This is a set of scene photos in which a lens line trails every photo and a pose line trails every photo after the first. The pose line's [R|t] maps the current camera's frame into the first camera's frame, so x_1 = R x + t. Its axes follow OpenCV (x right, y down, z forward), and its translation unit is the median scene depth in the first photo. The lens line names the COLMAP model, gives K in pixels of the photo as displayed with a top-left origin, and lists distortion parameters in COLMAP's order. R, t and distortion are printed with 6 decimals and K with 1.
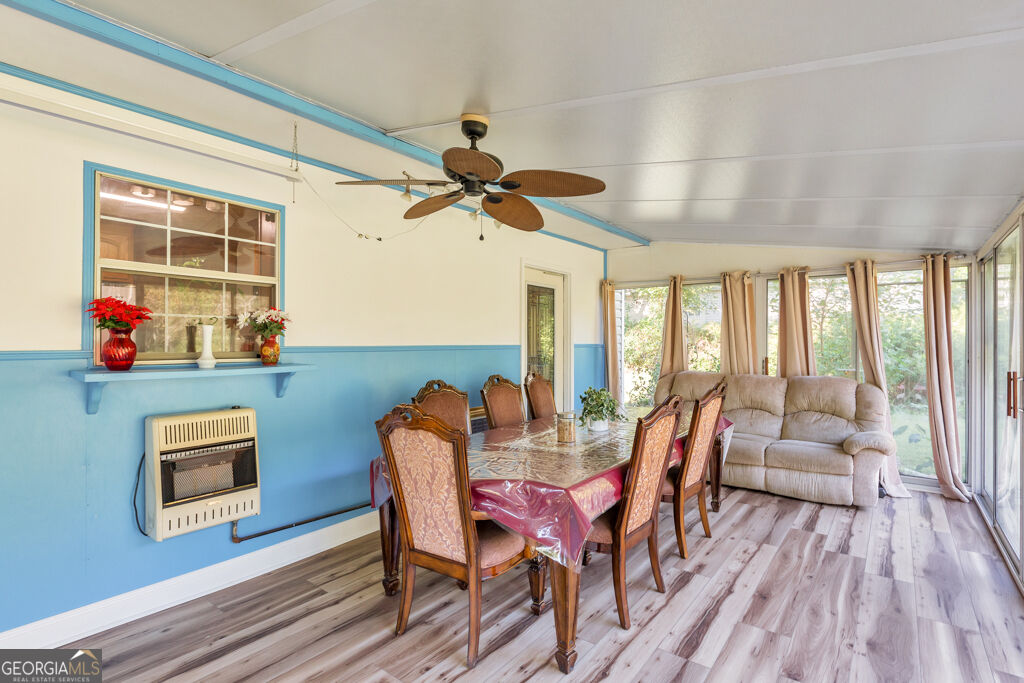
lens RADIAL K [[474.3, 0, 513.8], [0, 474.3, 341.0], [0, 0, 1]] dist [-0.002647, -0.000462]
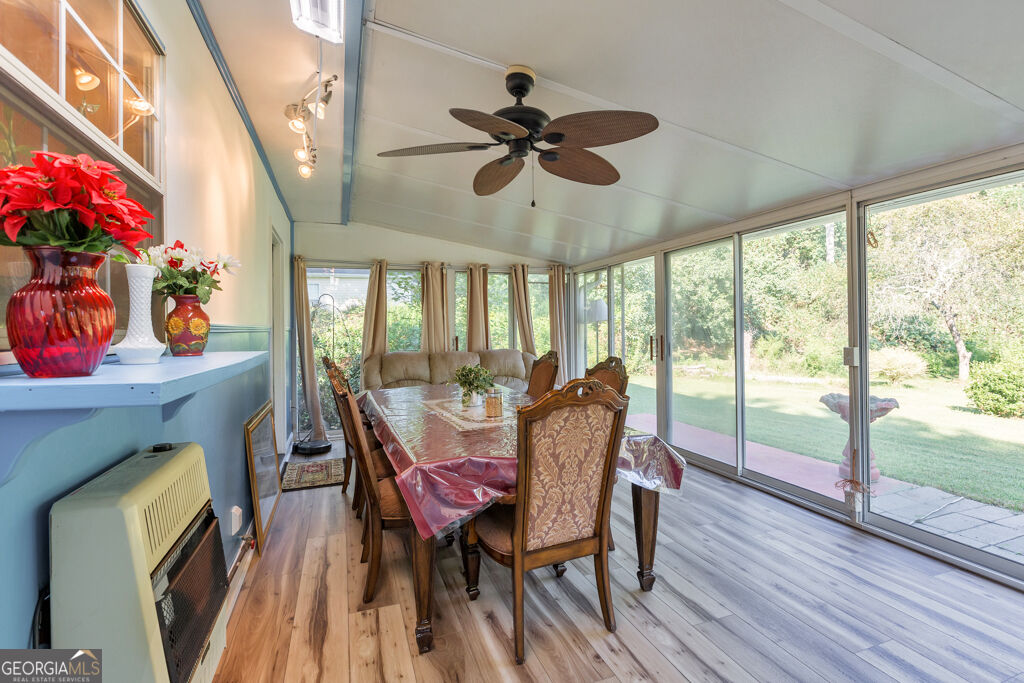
lens RADIAL K [[474.3, 0, 506.0], [0, 474.3, 331.8], [0, 0, 1]] dist [-0.002647, -0.000462]
pose [[0.539437, -0.018347, 0.841826, -0.615108], [0.018318, 0.999782, 0.010051, 0.018742], [-0.841827, 0.009998, 0.539655, 0.368019]]
